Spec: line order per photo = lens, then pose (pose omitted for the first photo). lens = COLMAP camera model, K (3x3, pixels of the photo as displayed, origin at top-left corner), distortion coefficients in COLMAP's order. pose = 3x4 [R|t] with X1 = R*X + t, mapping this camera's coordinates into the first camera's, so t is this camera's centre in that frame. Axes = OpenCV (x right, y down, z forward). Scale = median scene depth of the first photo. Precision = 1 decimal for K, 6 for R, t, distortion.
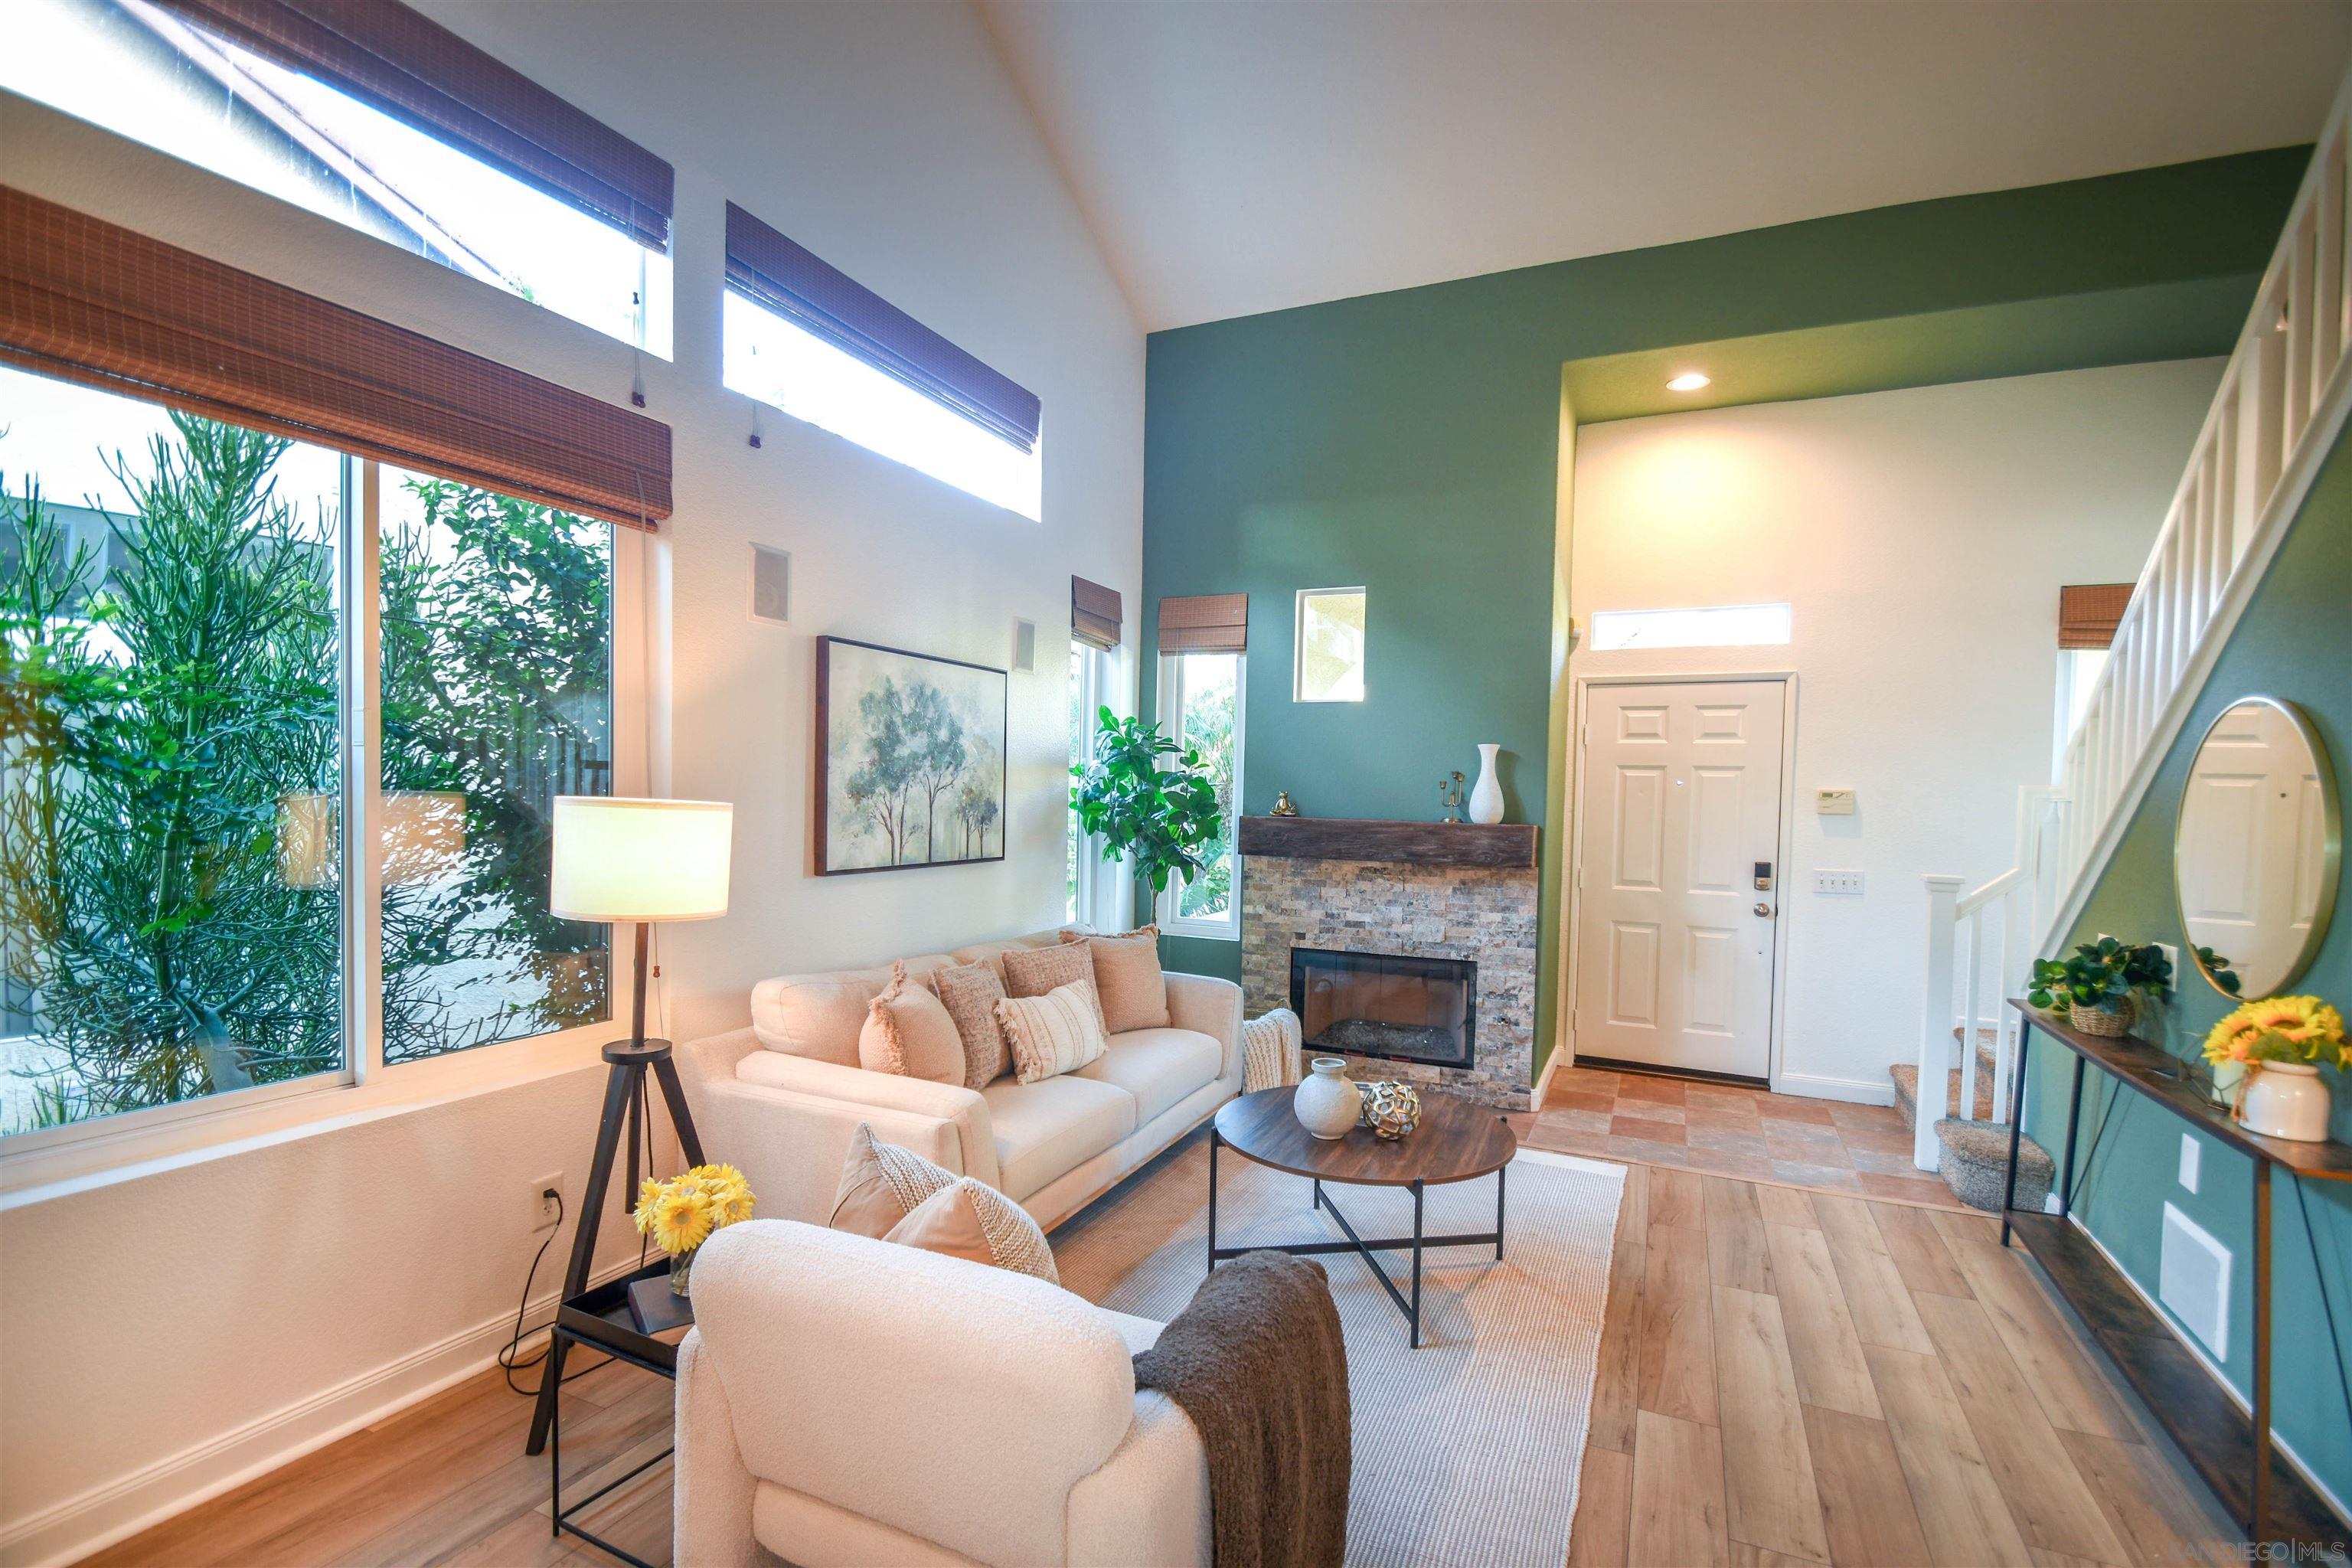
lens RADIAL K [[1037.6, 0, 1199.8], [0, 1037.6, 828.4], [0, 0, 1]] dist [0.001135, -0.021371]
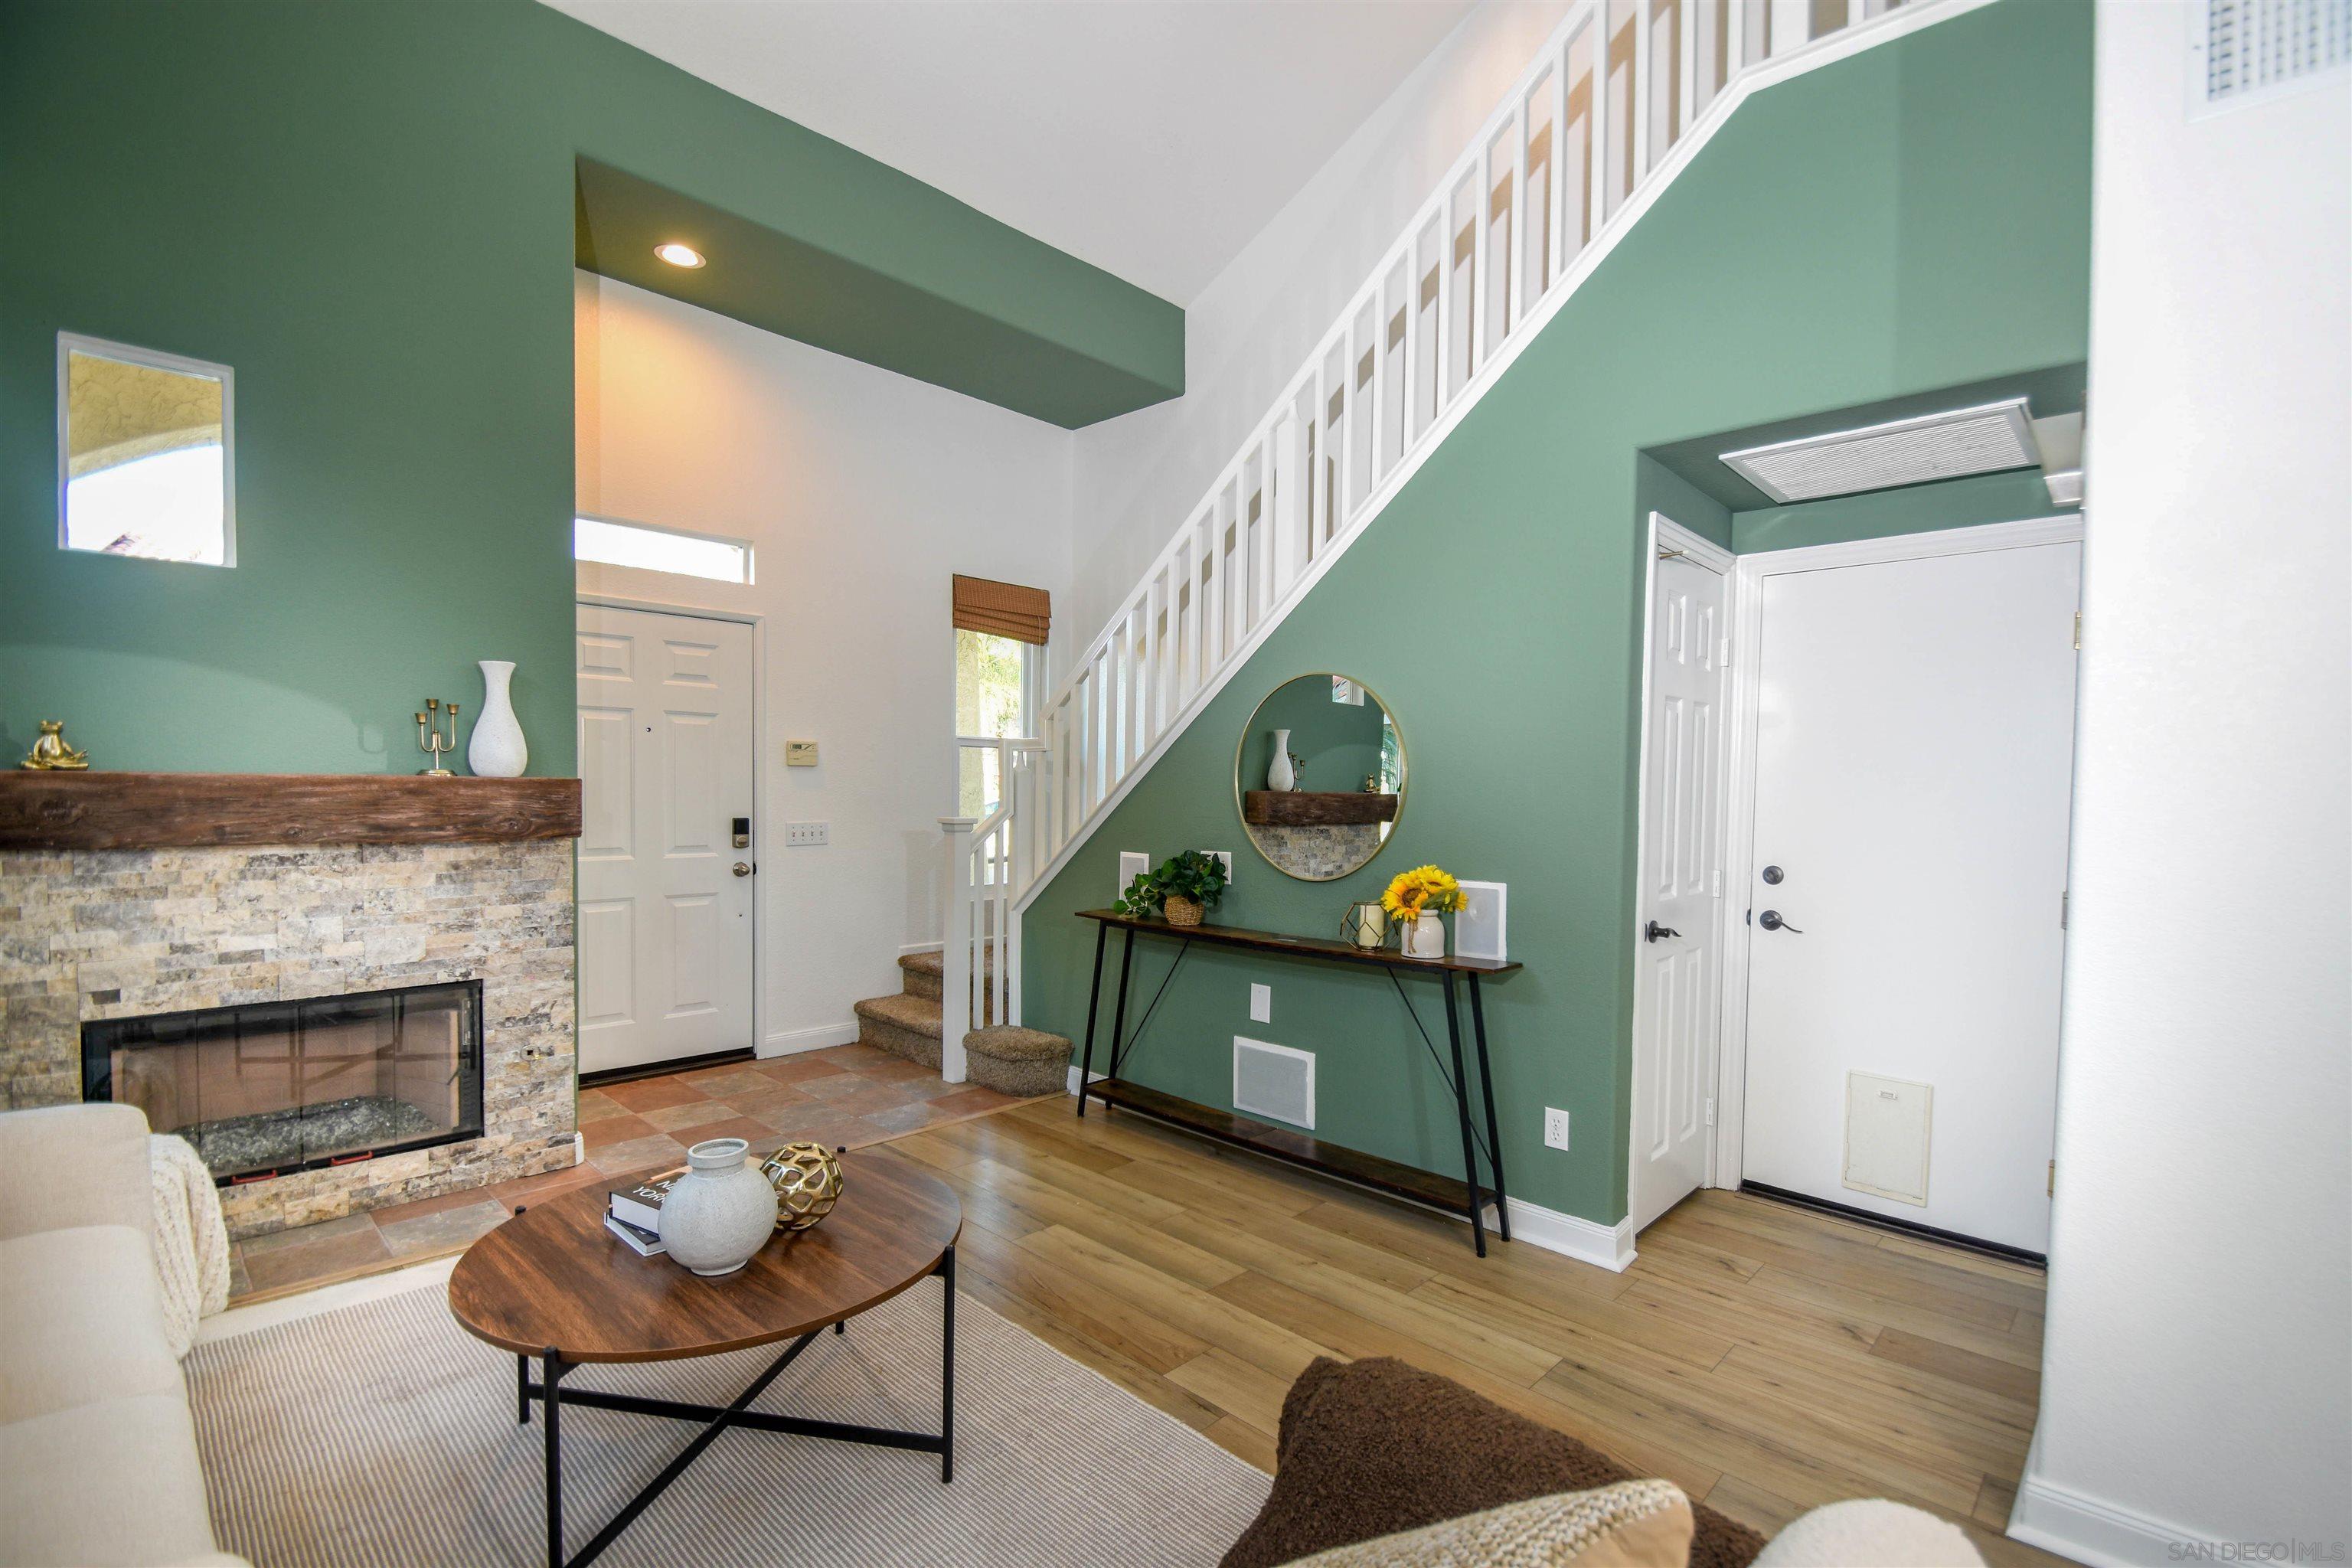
lens RADIAL K [[1037.6, 0, 1199.8], [0, 1037.6, 828.4], [0, 0, 1]] dist [0.001135, -0.021371]
pose [[0.319404, -0.054062, 0.946075, -0.220463], [0.024713, 0.998507, 0.048715, 0.007454], [-0.947296, 0.007820, 0.320263, 0.331442]]
